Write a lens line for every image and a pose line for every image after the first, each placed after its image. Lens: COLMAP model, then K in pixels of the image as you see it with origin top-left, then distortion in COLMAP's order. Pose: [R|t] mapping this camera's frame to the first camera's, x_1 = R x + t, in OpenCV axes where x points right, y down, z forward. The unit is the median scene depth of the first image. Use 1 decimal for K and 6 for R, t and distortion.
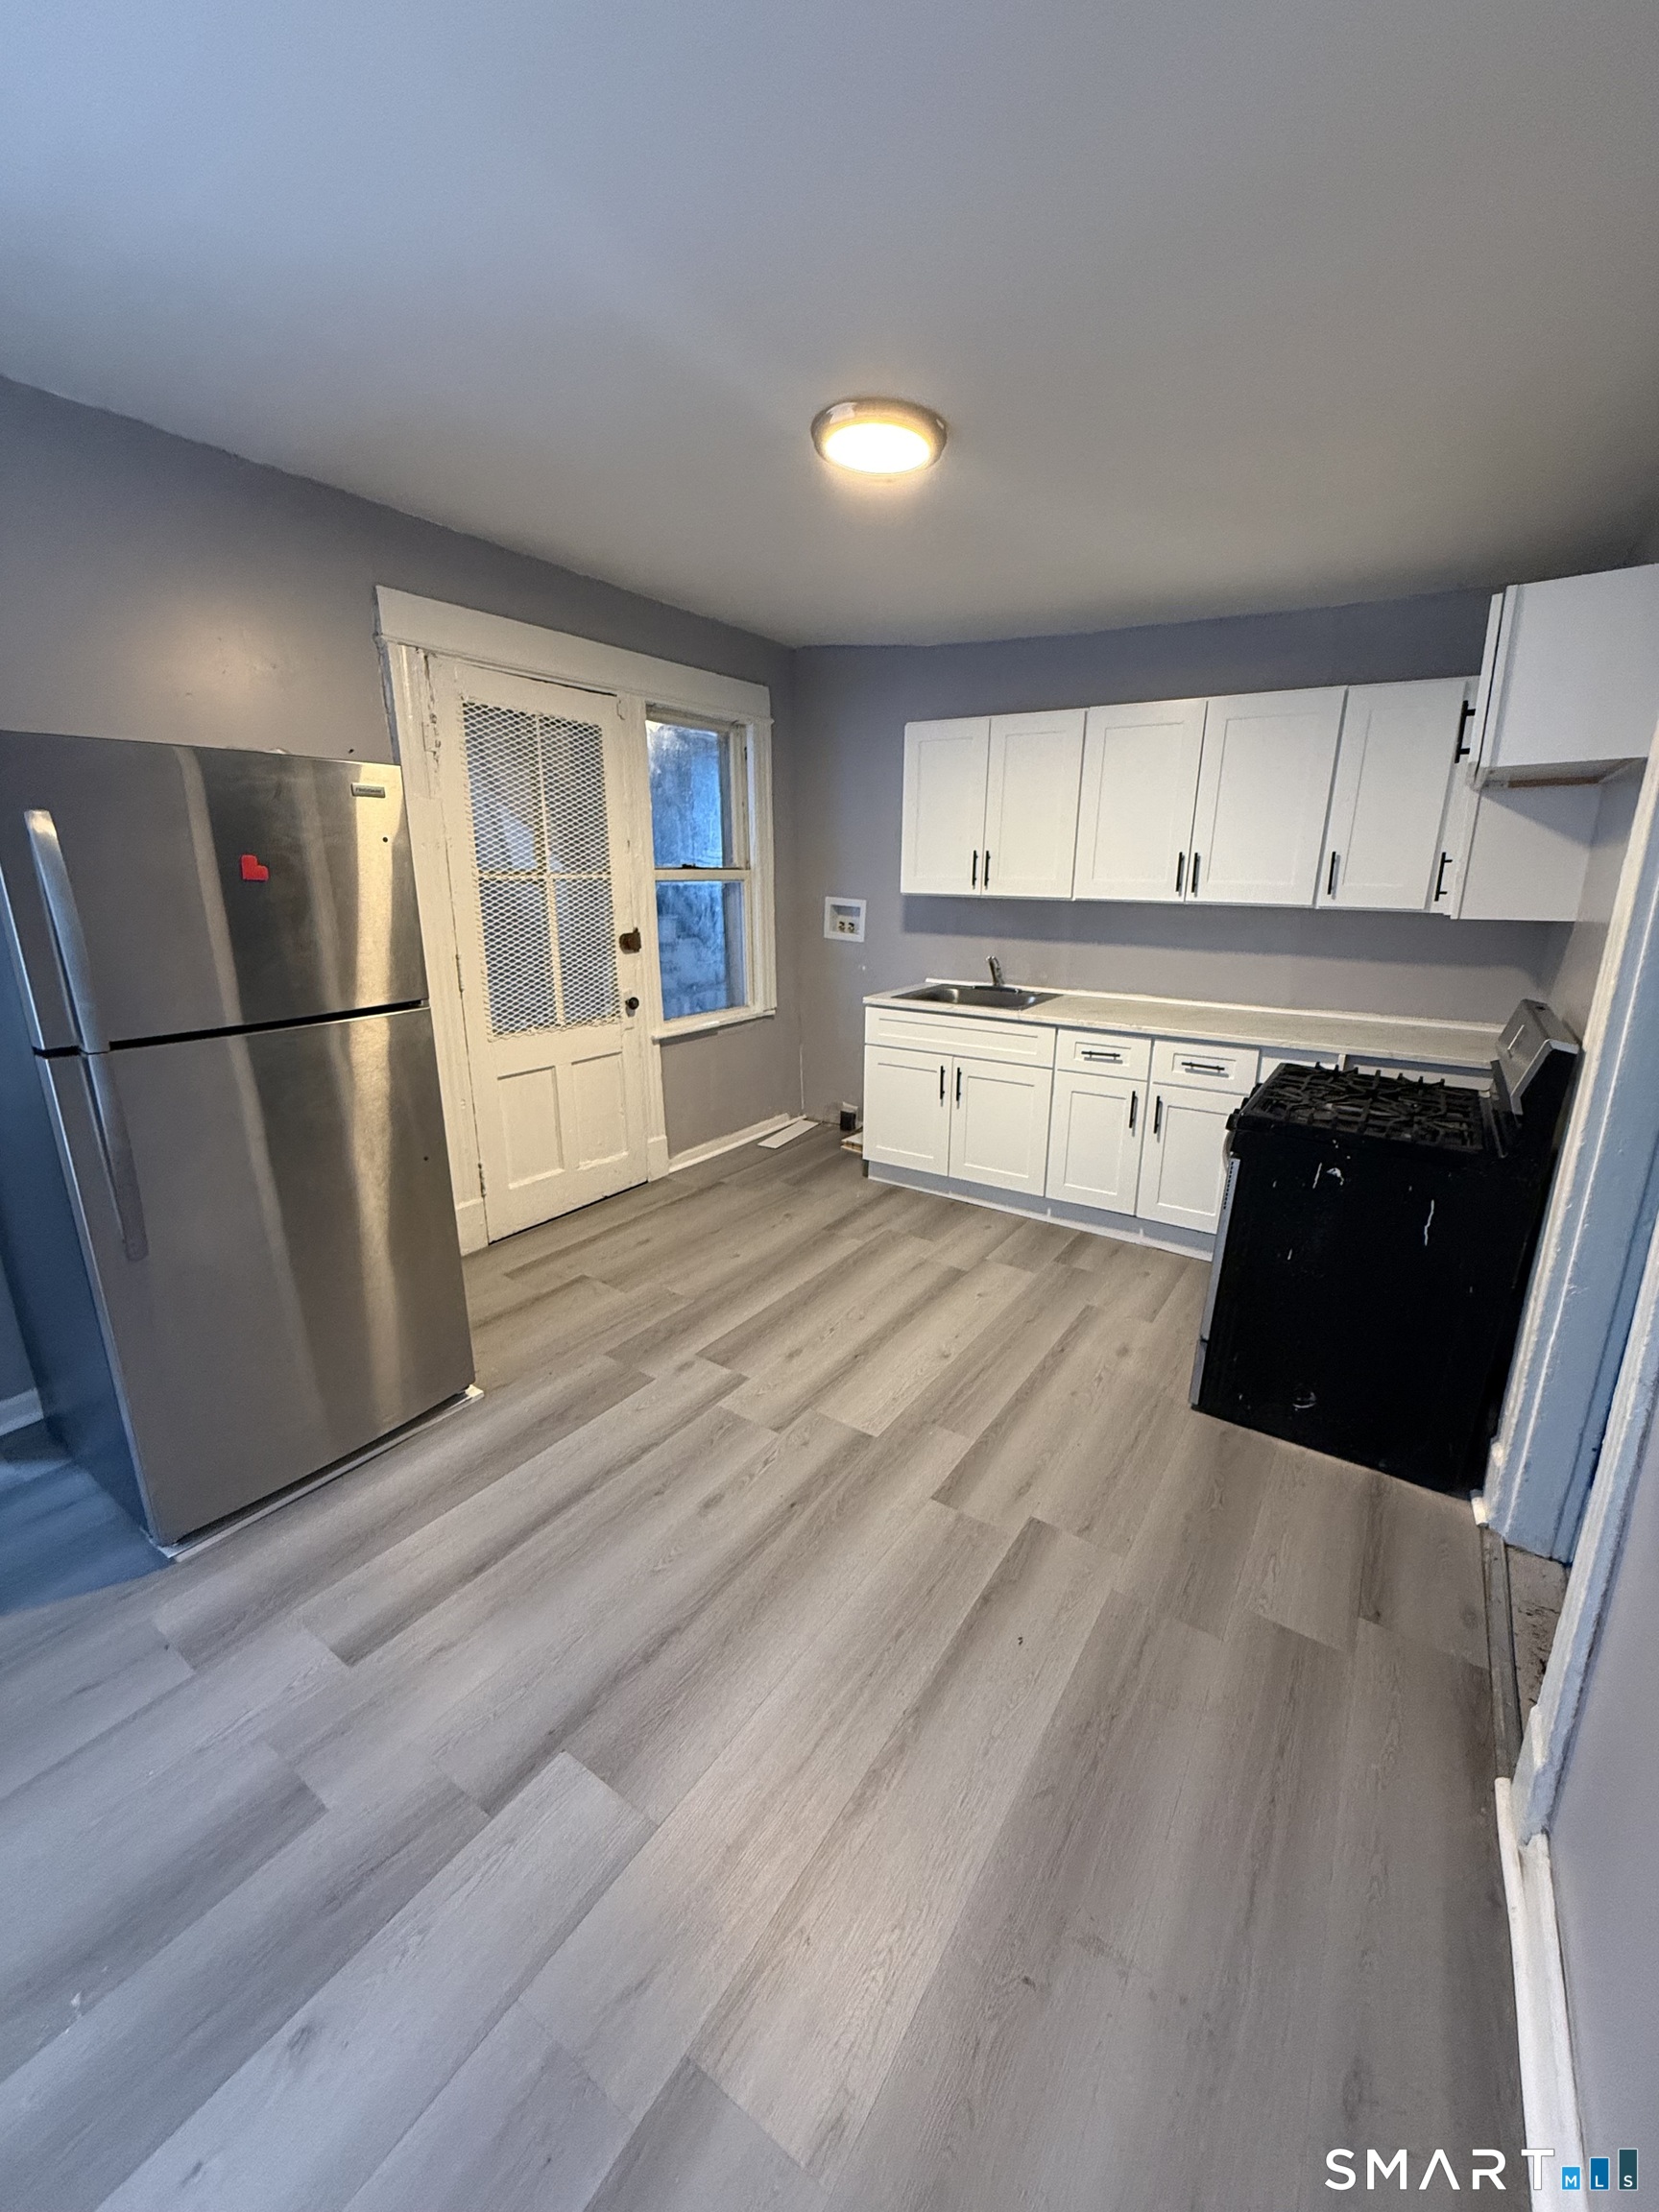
lens RADIAL K [[887.8, 0, 827.3], [0, 887.8, 1106.5], [0, 0, 1]] dist [0.002252, 0.000769]
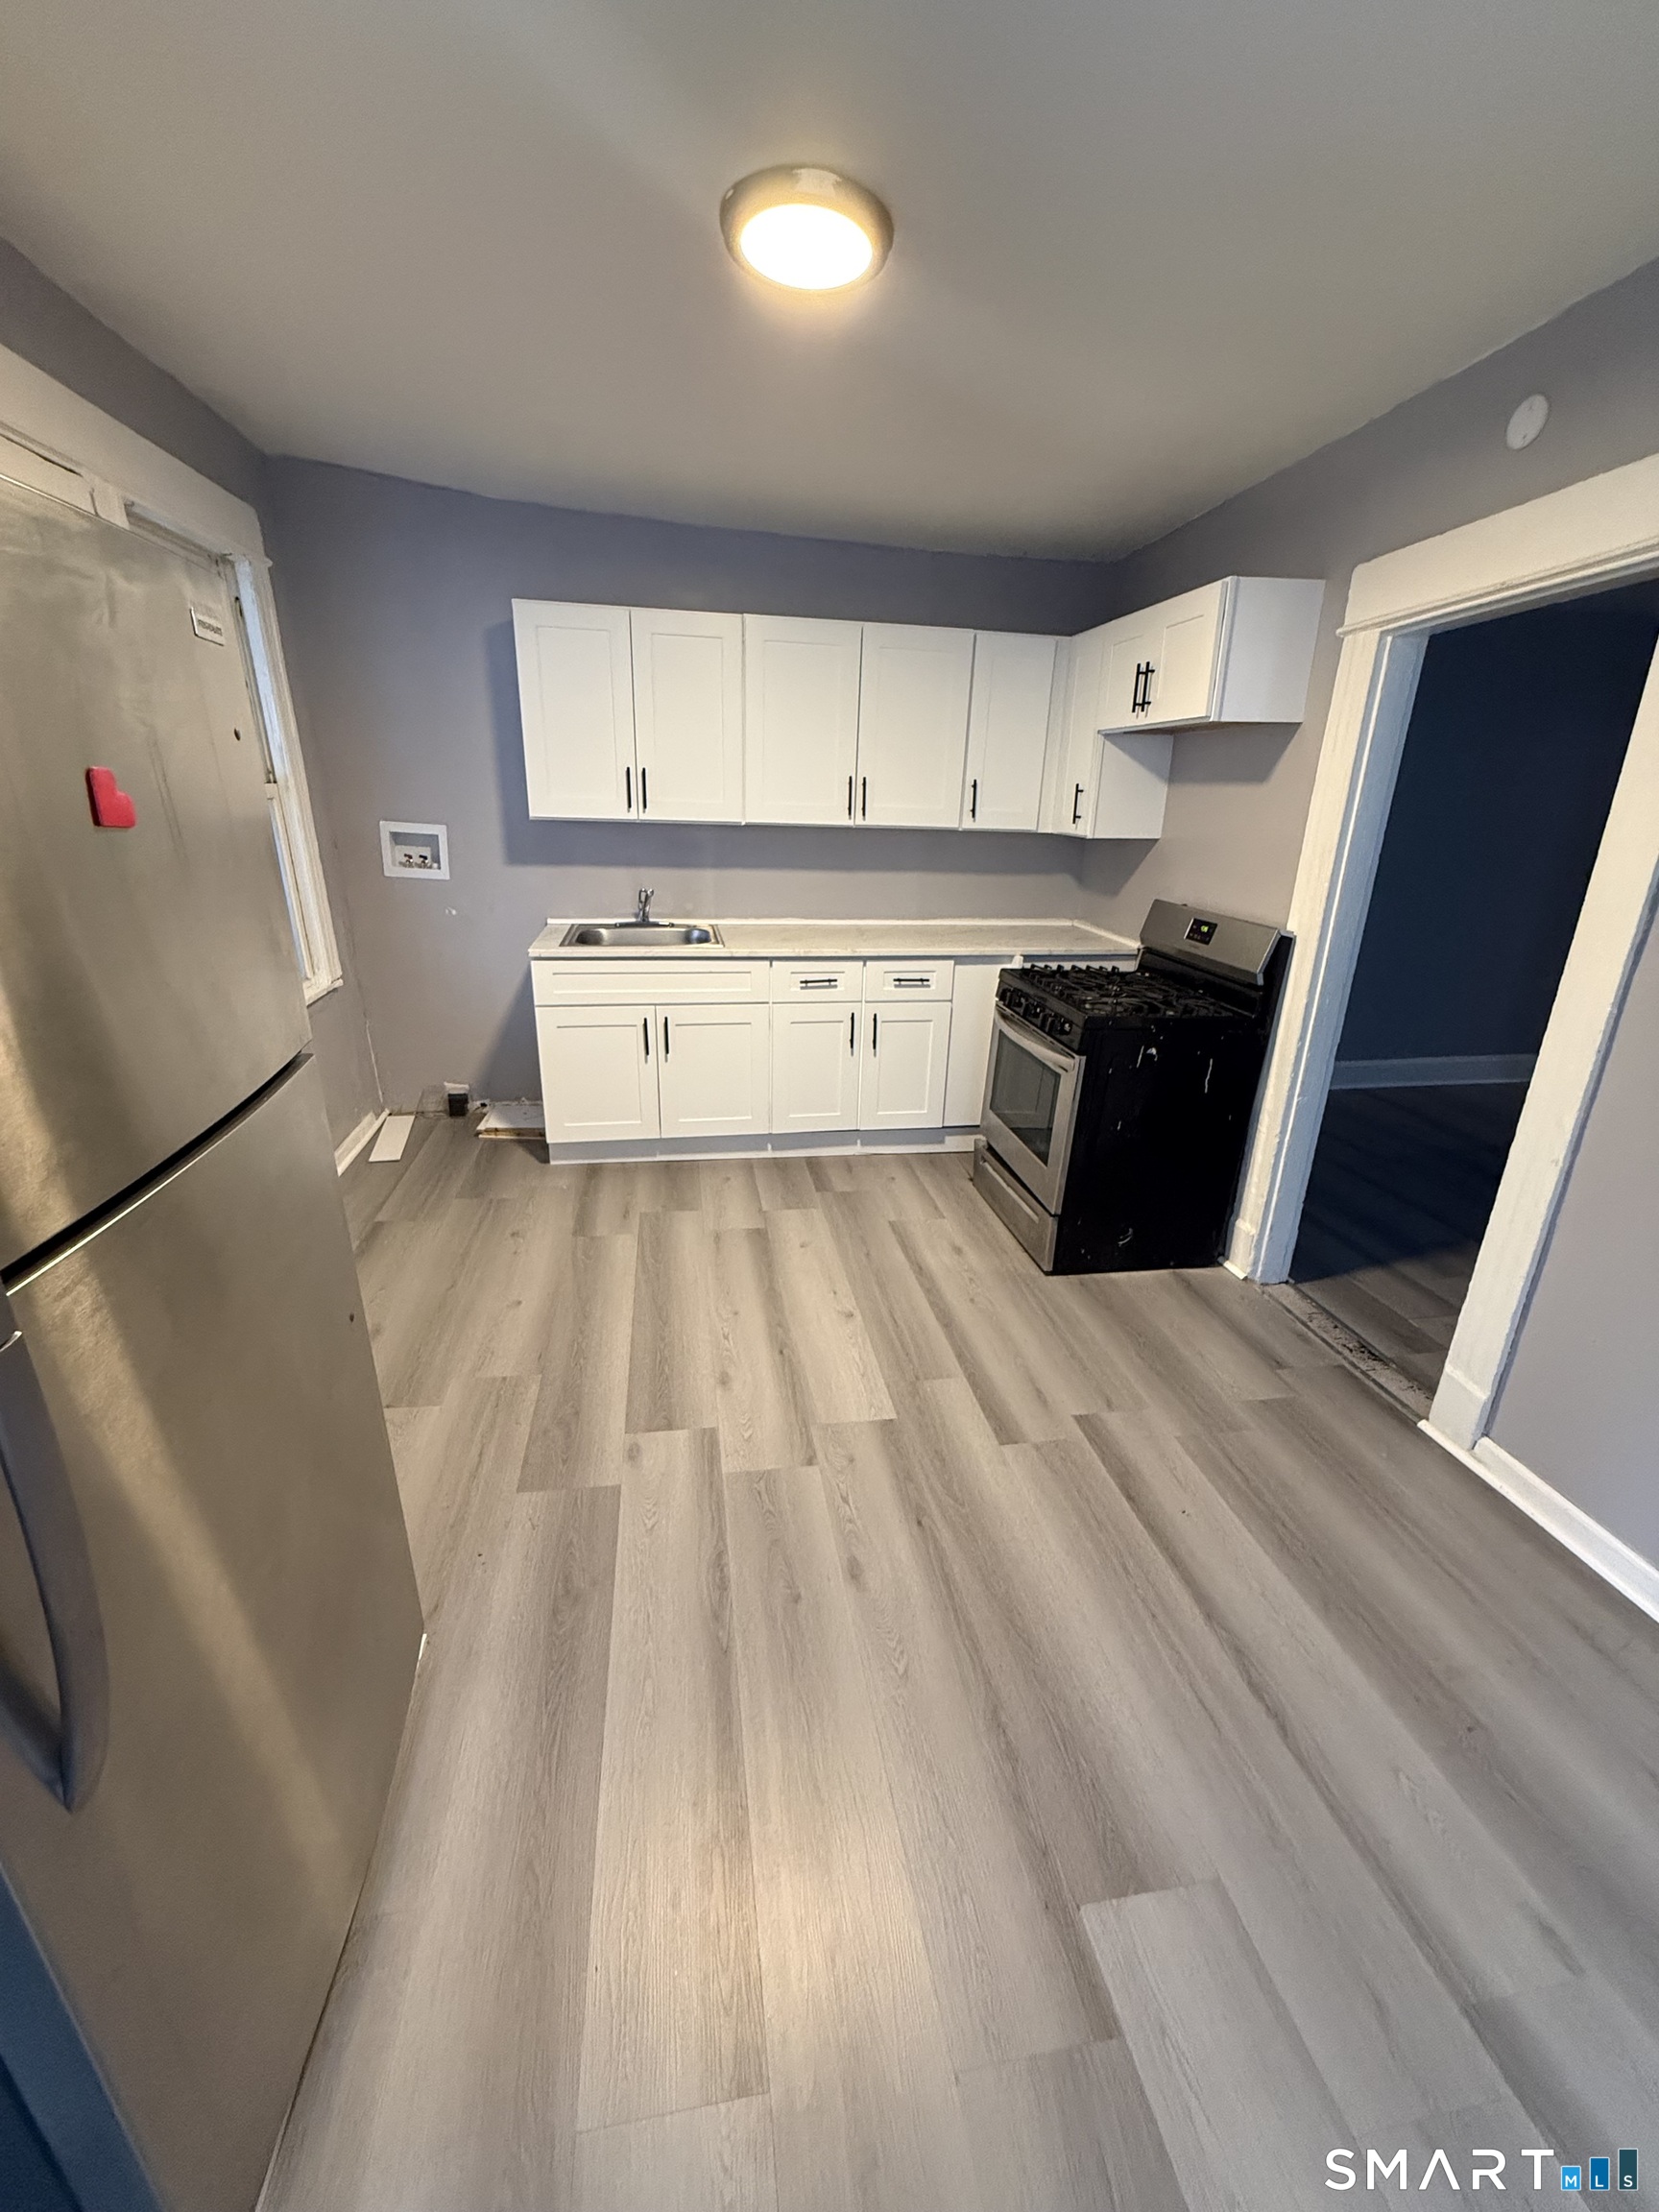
lens RADIAL K [[887.8, 0, 831.1], [0, 887.8, 1107.9], [0, 0, 1]] dist [0.002252, 0.000769]
pose [[0.722612, -0.223625, 0.654082, -0.376599], [0.161207, 0.974653, 0.155128, -0.073721], [-0.672193, -0.006654, 0.740346, 0.246683]]
